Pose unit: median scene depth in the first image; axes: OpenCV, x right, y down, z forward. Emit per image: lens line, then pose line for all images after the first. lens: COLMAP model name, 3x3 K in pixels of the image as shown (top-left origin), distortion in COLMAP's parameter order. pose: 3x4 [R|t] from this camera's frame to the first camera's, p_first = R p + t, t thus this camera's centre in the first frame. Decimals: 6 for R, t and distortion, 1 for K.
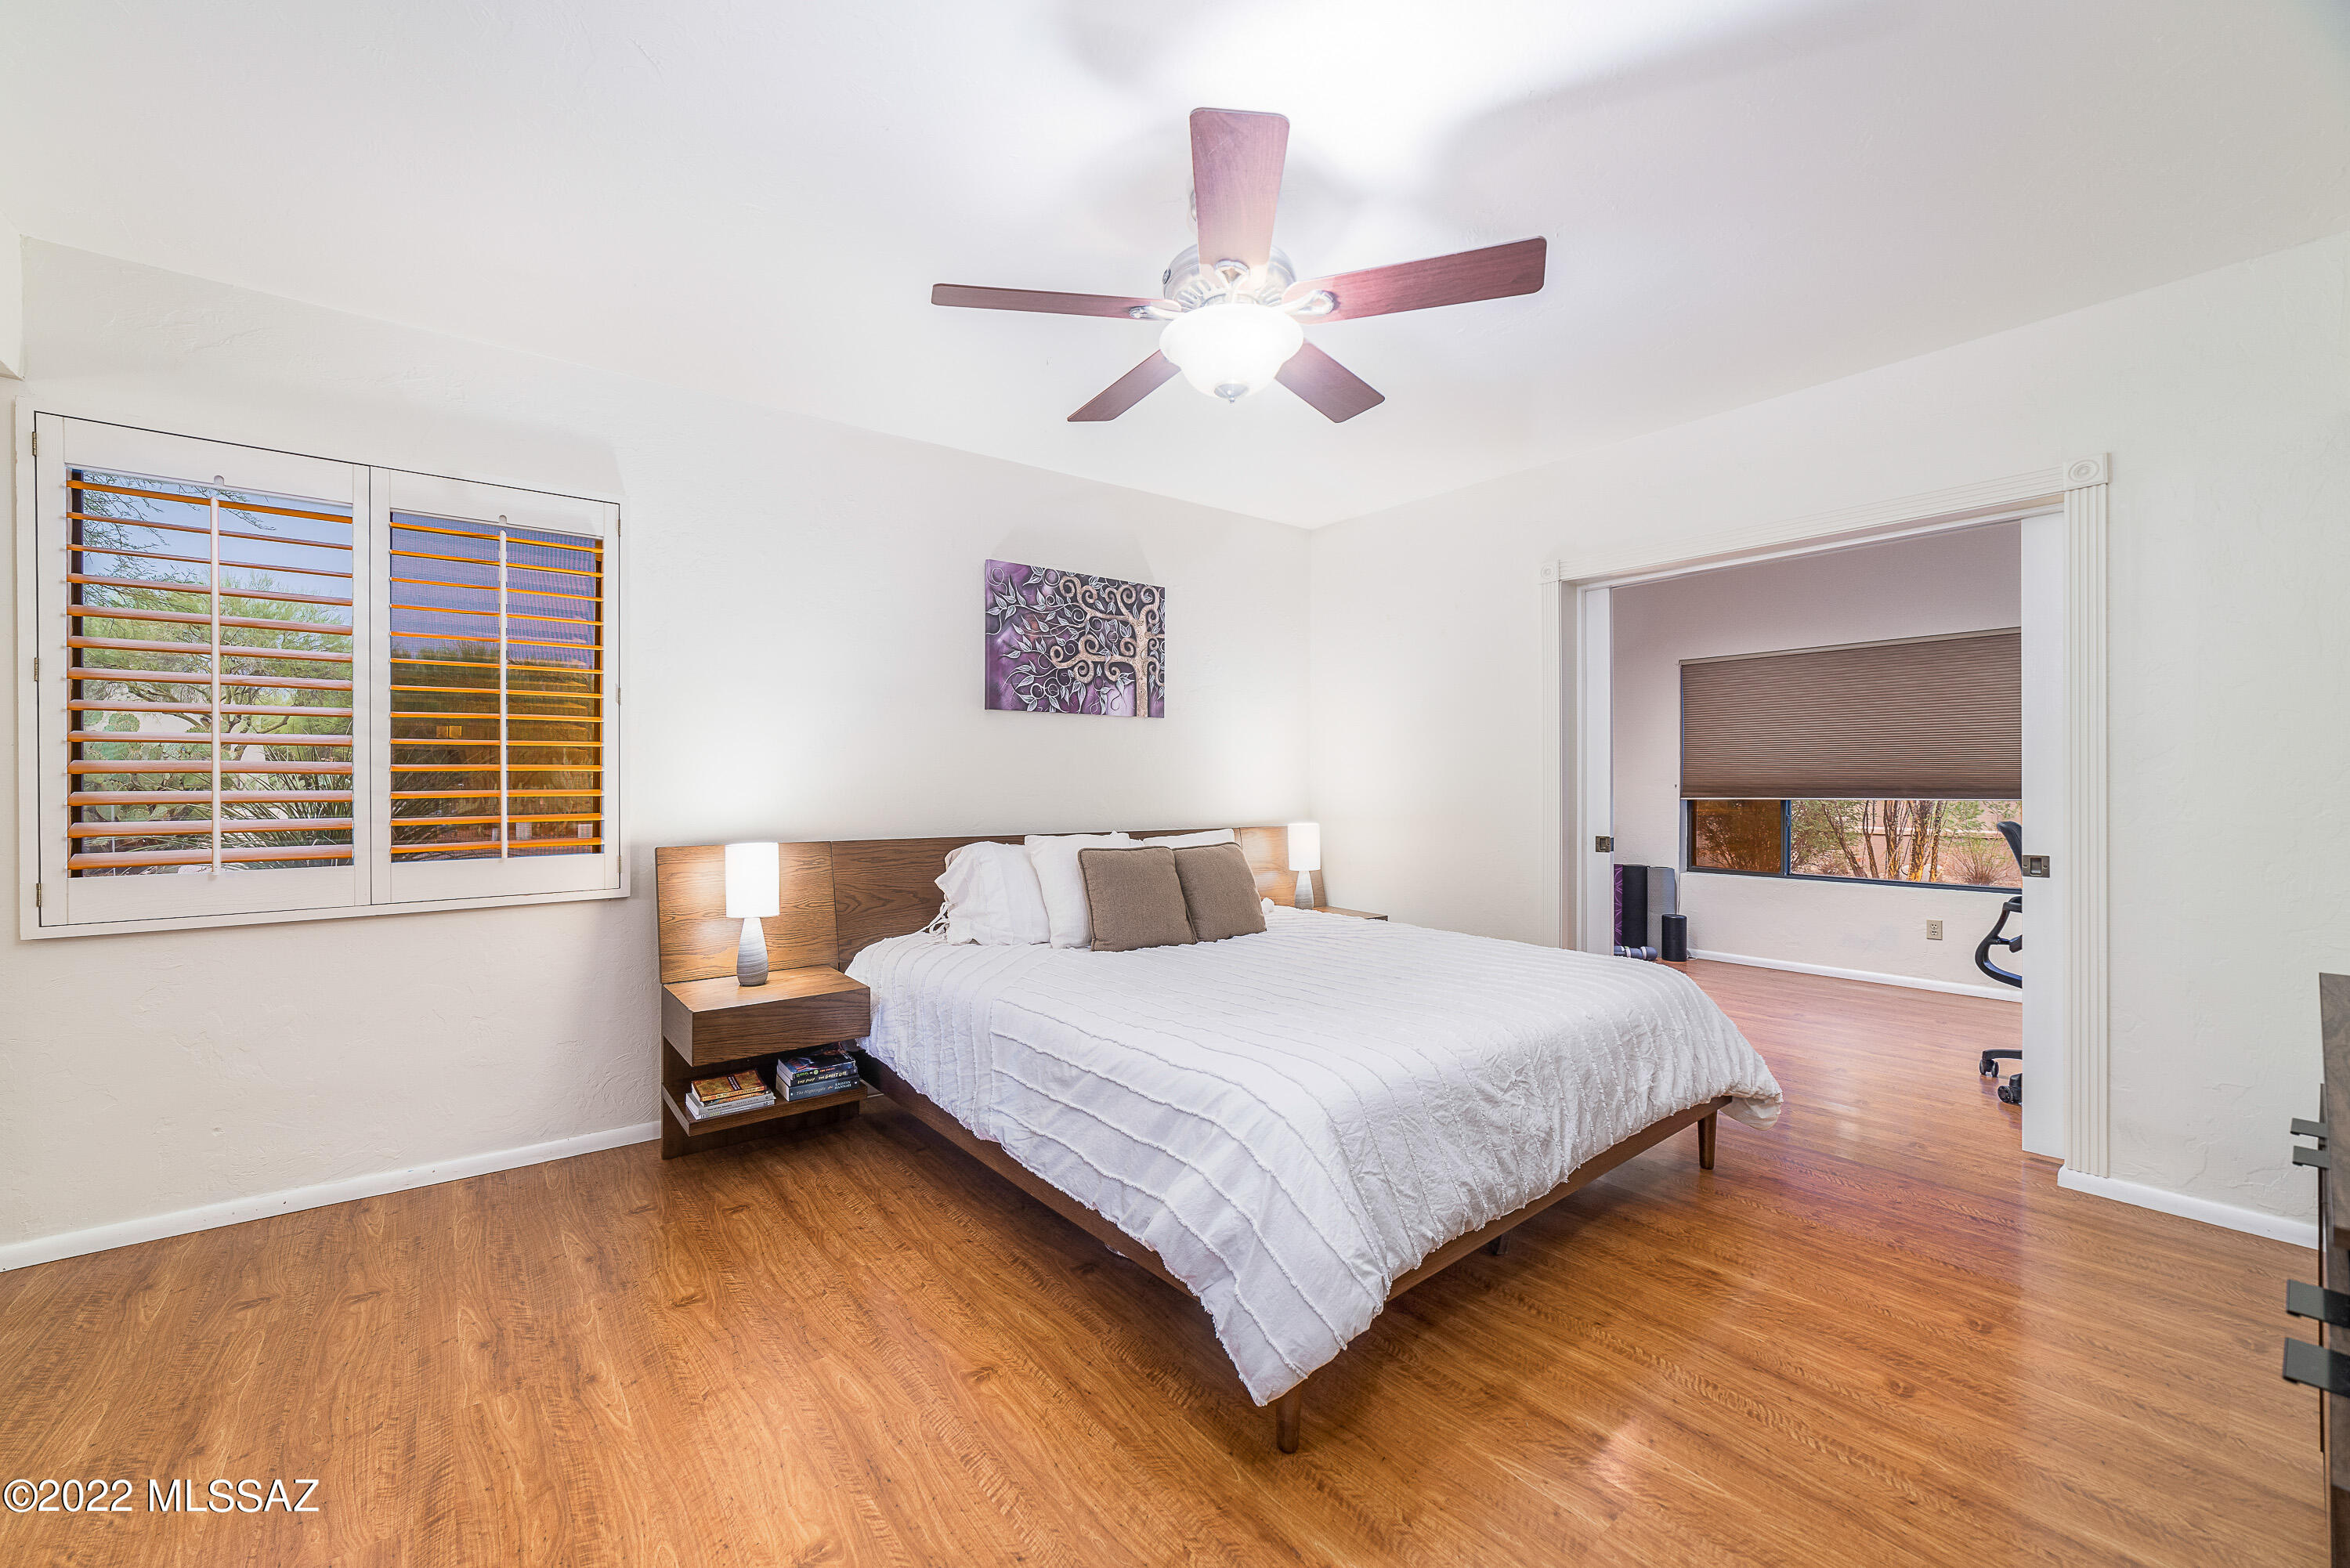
lens RADIAL K [[916.8, 0, 1151.7], [0, 916.8, 782.7], [0, 0, 1]] dist [0.002914, 0.000284]
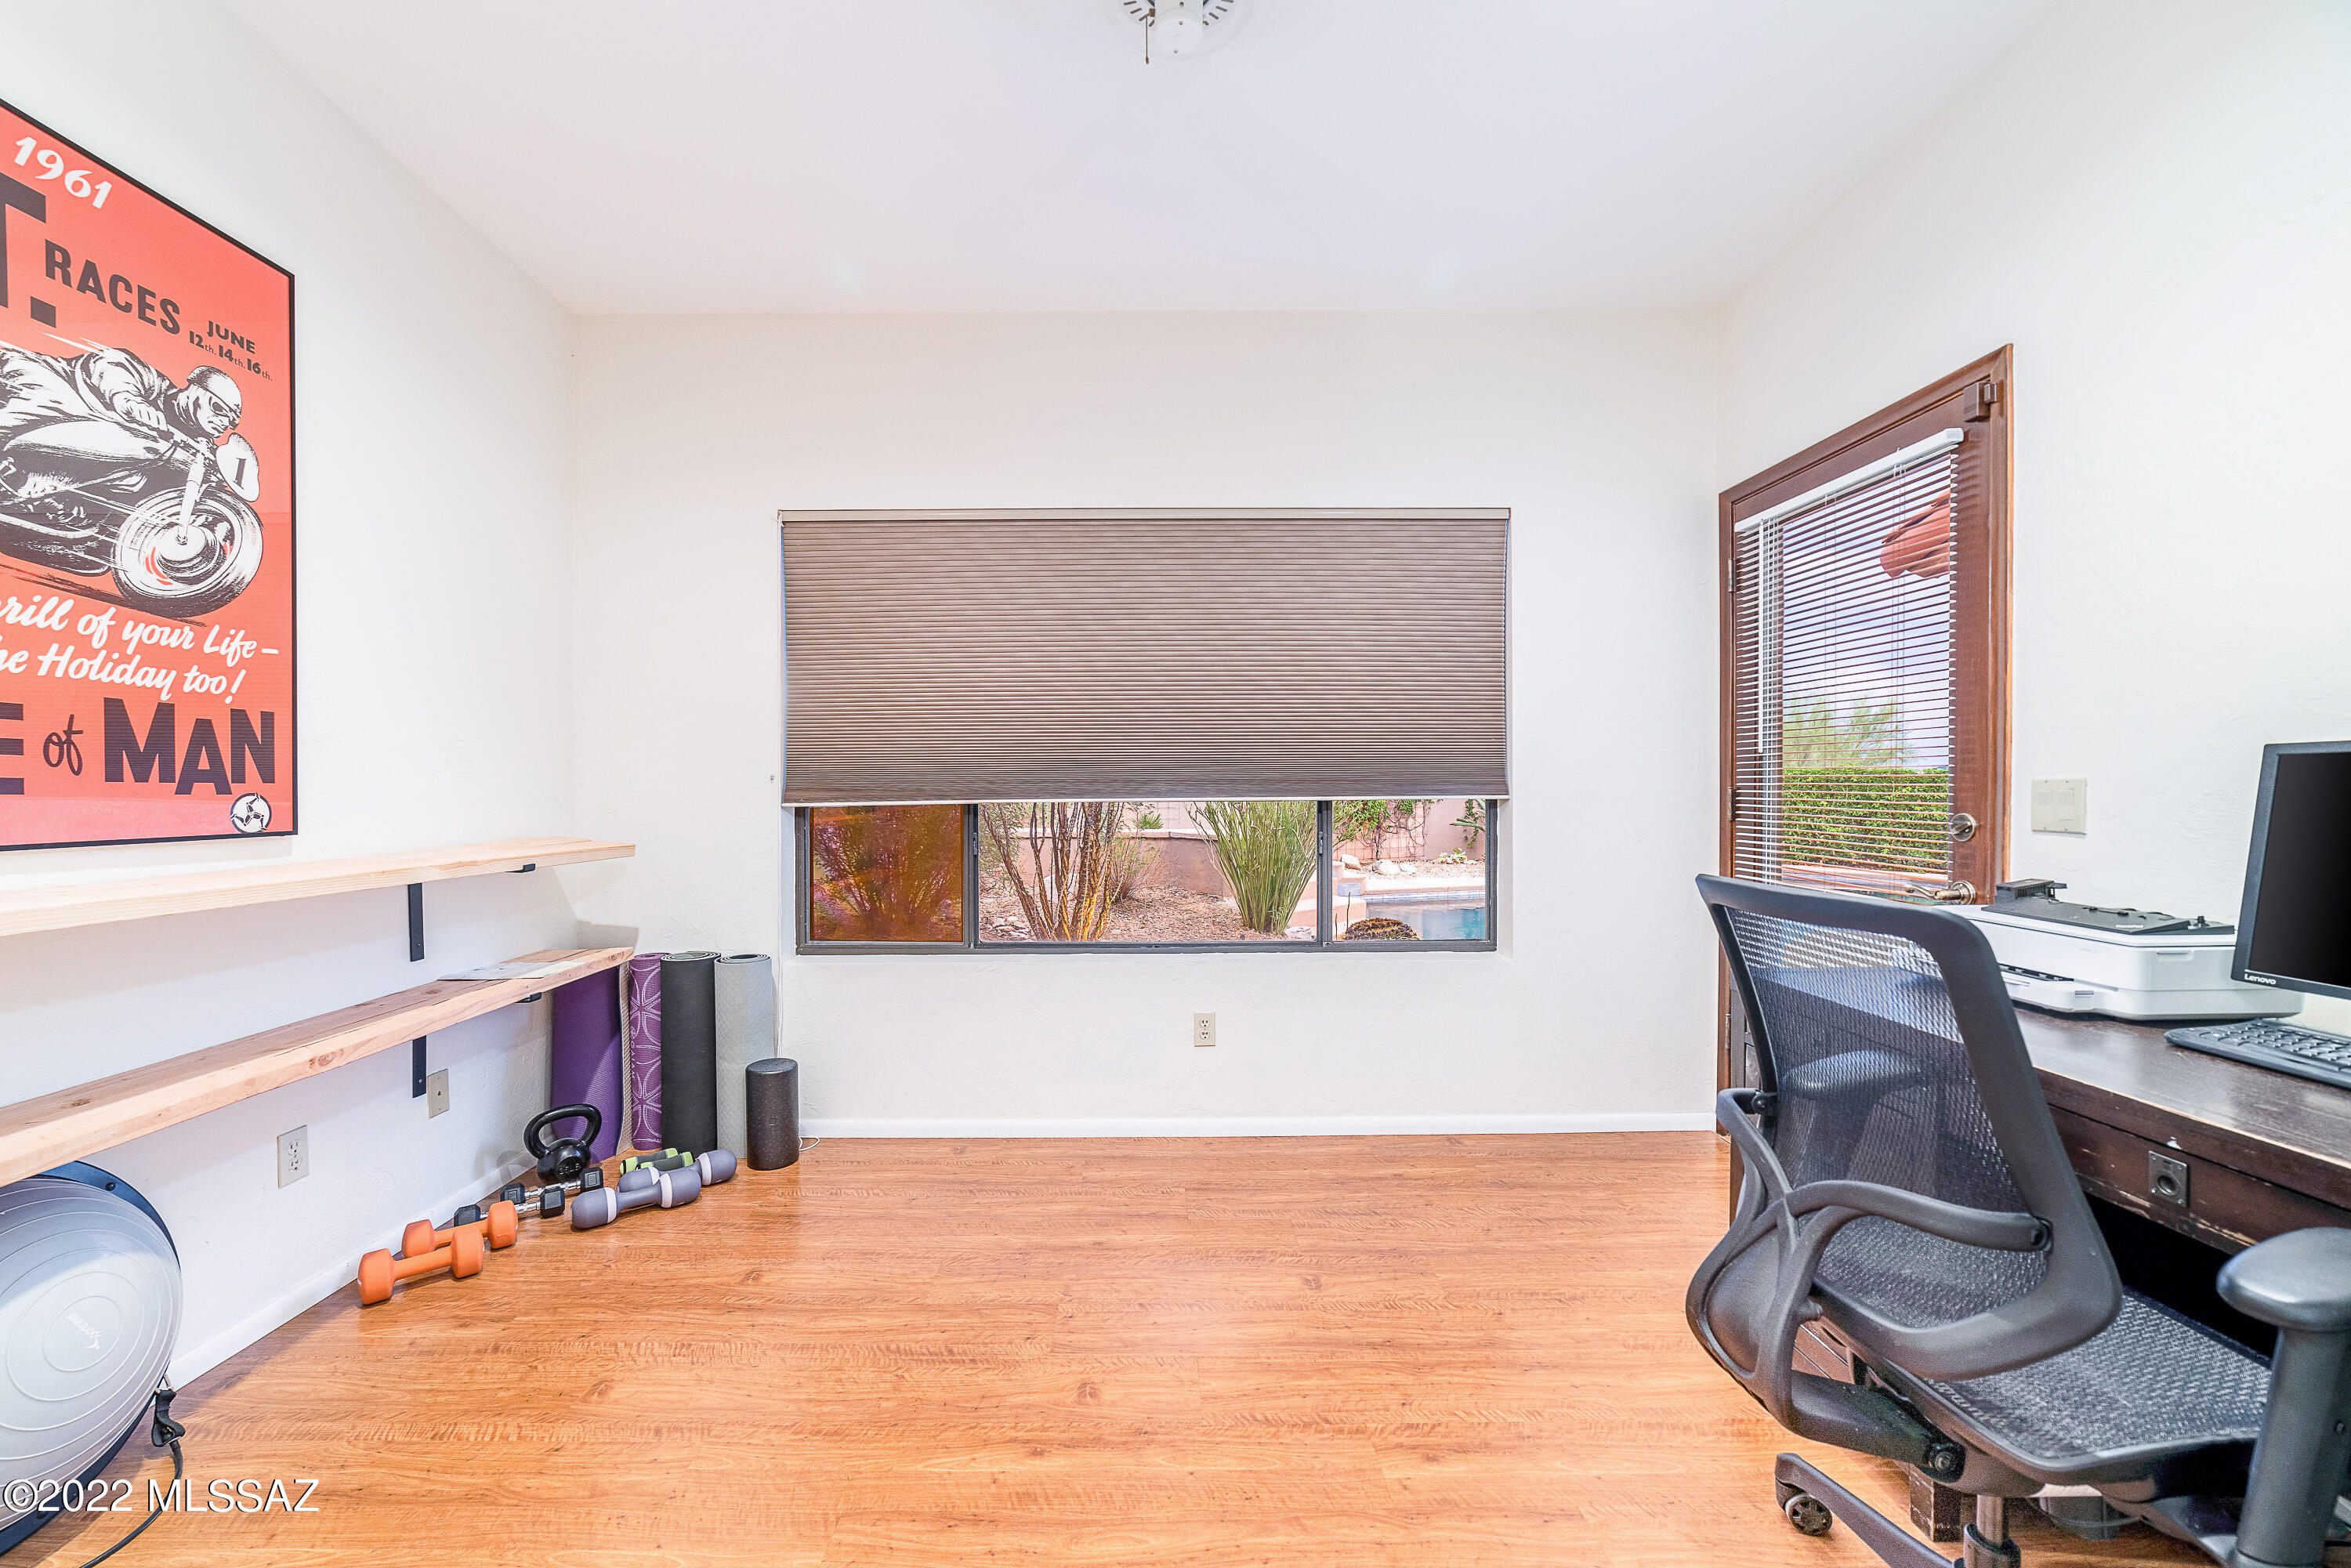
lens RADIAL K [[917.2, 0, 1156.9], [0, 917.2, 786.3], [0, 0, 1]] dist [0.002914, 0.000284]
pose [[0.617445, -0.006531, 0.786587, 0.331288], [0.004163, 0.999979, 0.005036, 0.006300], [-0.786603, 0.000165, 0.617459, 0.571325]]
